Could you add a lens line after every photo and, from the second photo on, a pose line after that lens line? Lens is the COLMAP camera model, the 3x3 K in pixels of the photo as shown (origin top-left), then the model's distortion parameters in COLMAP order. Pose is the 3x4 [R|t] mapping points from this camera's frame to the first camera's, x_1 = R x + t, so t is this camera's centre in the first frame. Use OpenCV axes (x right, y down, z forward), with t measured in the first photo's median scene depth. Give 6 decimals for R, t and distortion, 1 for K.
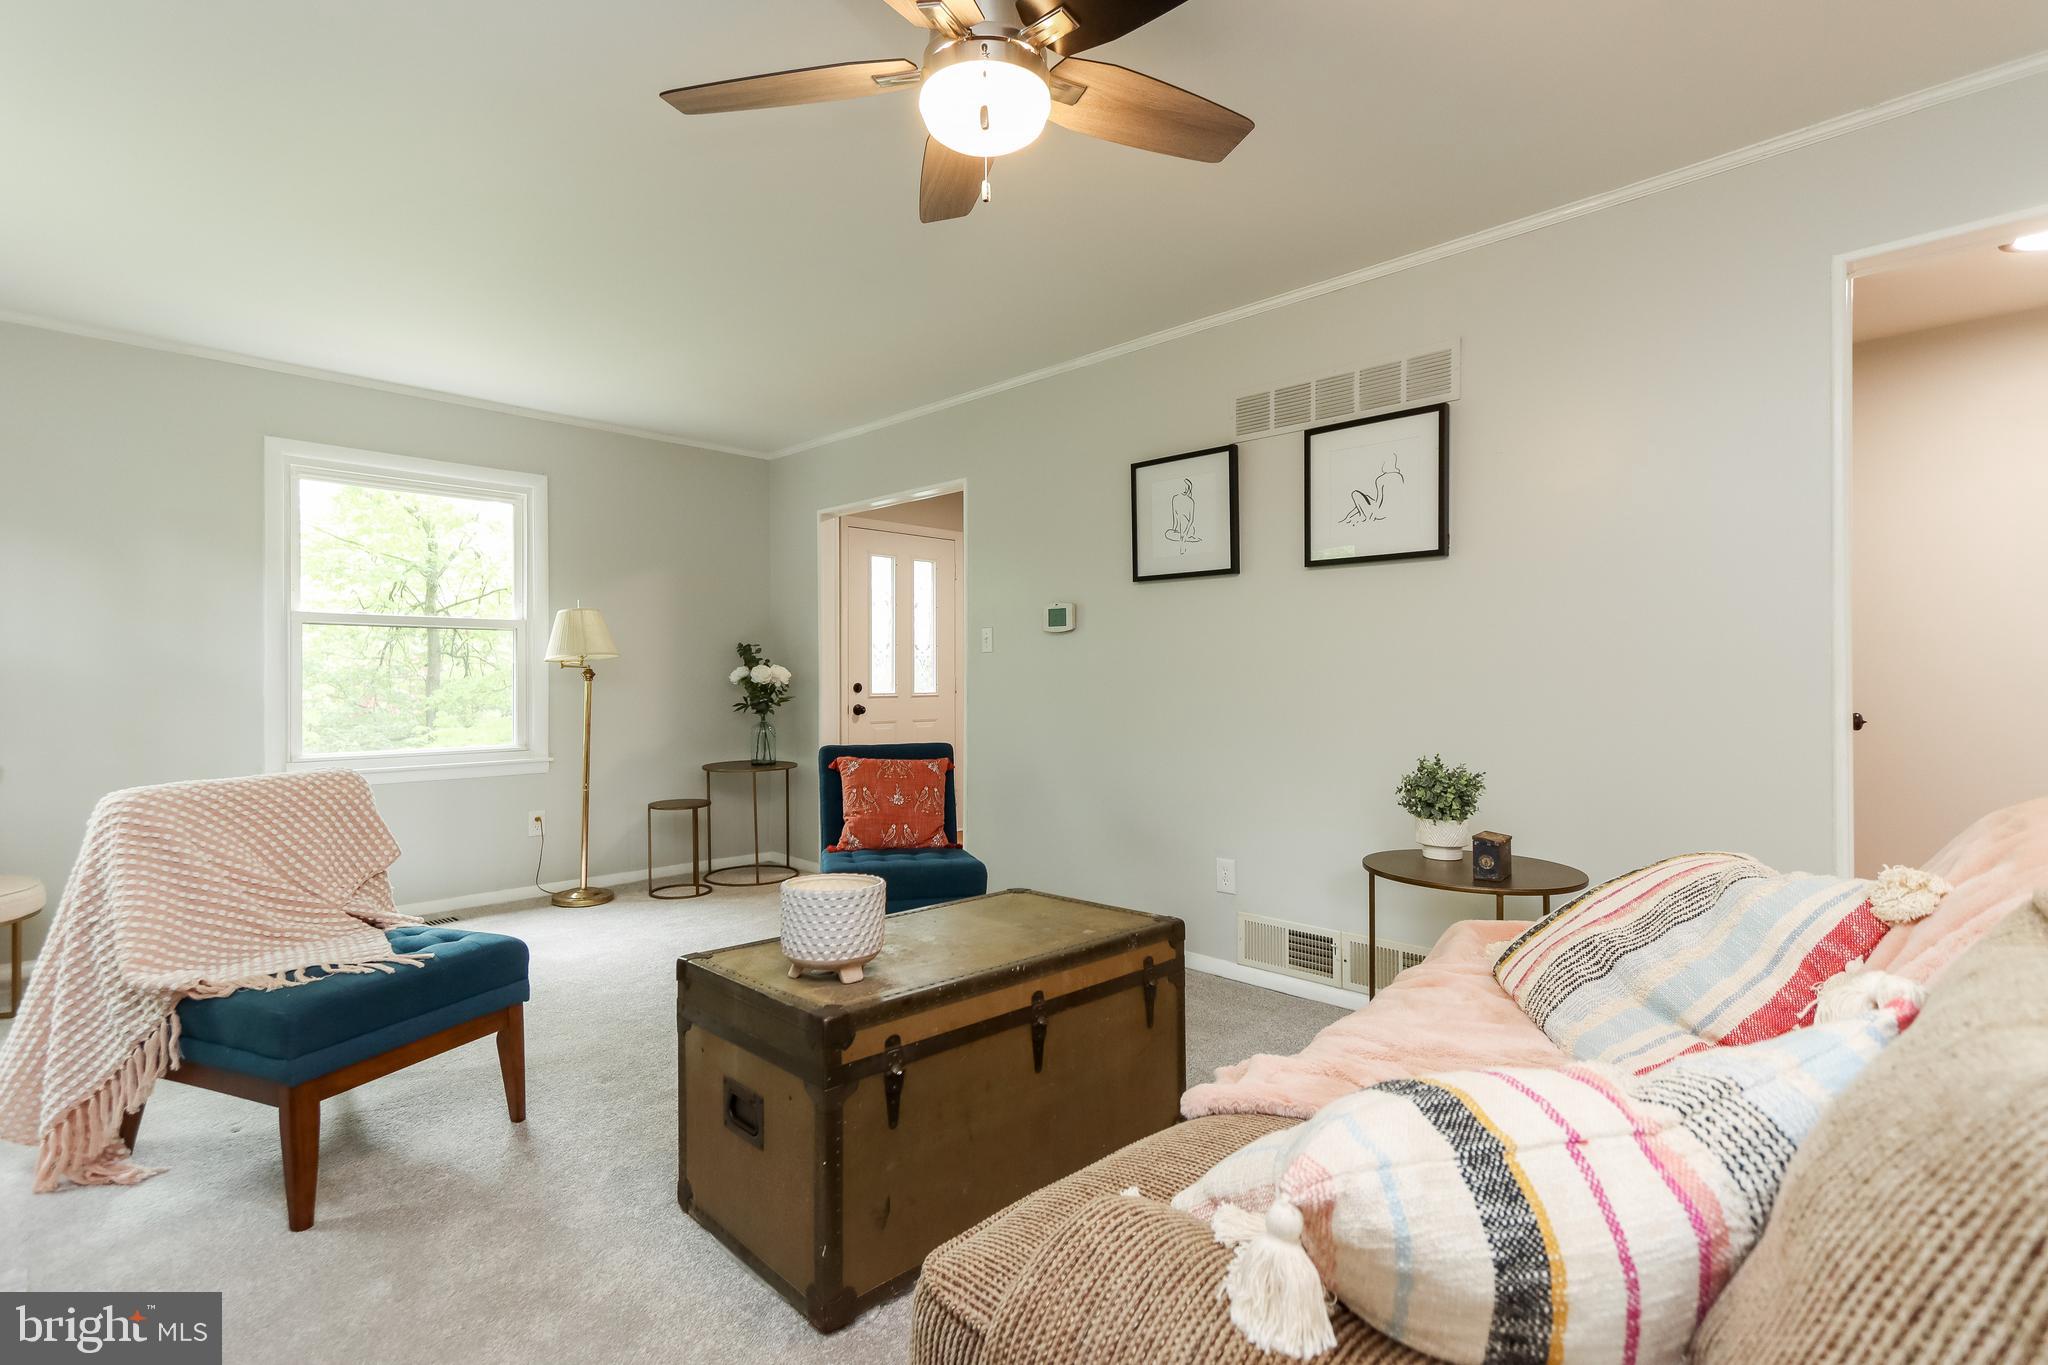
lens RADIAL K [[963.0, 0, 992.8], [0, 963.0, 678.1], [0, 0, 1]] dist [0.012410, 0.000723]
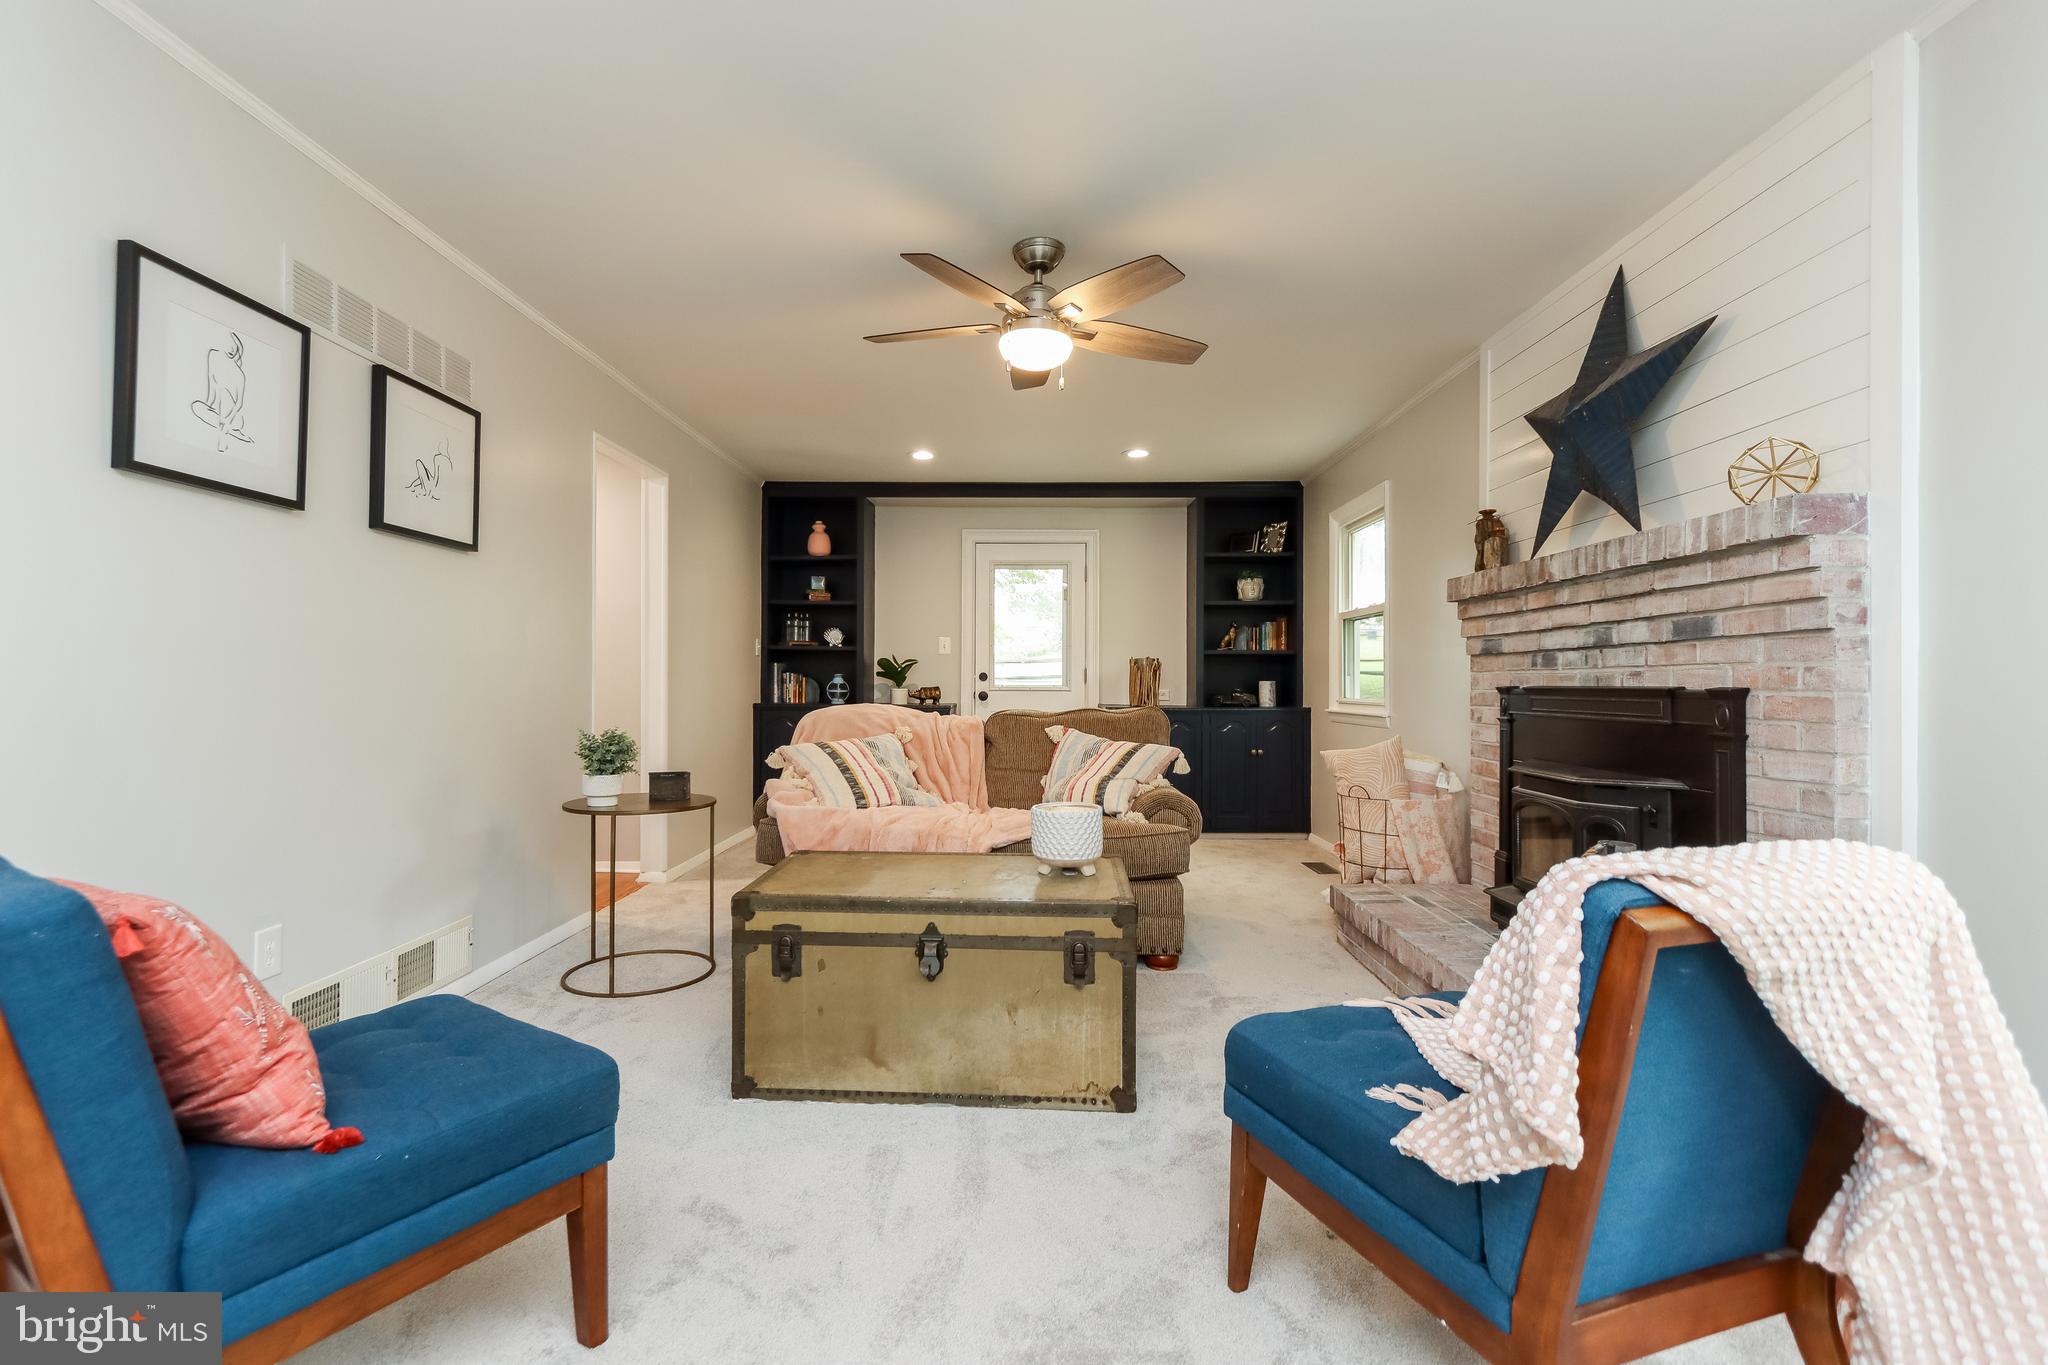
lens RADIAL K [[930.1, 0, 995.0], [0, 930.1, 676.5], [0, 0, 1]] dist [0.010067, 0.000300]
pose [[-0.689655, 0.000042, 0.724138, -0.667223], [-0.002879, 0.999992, -0.002800, 0.015319], [-0.724132, -0.004016, -0.689649, 1.242932]]
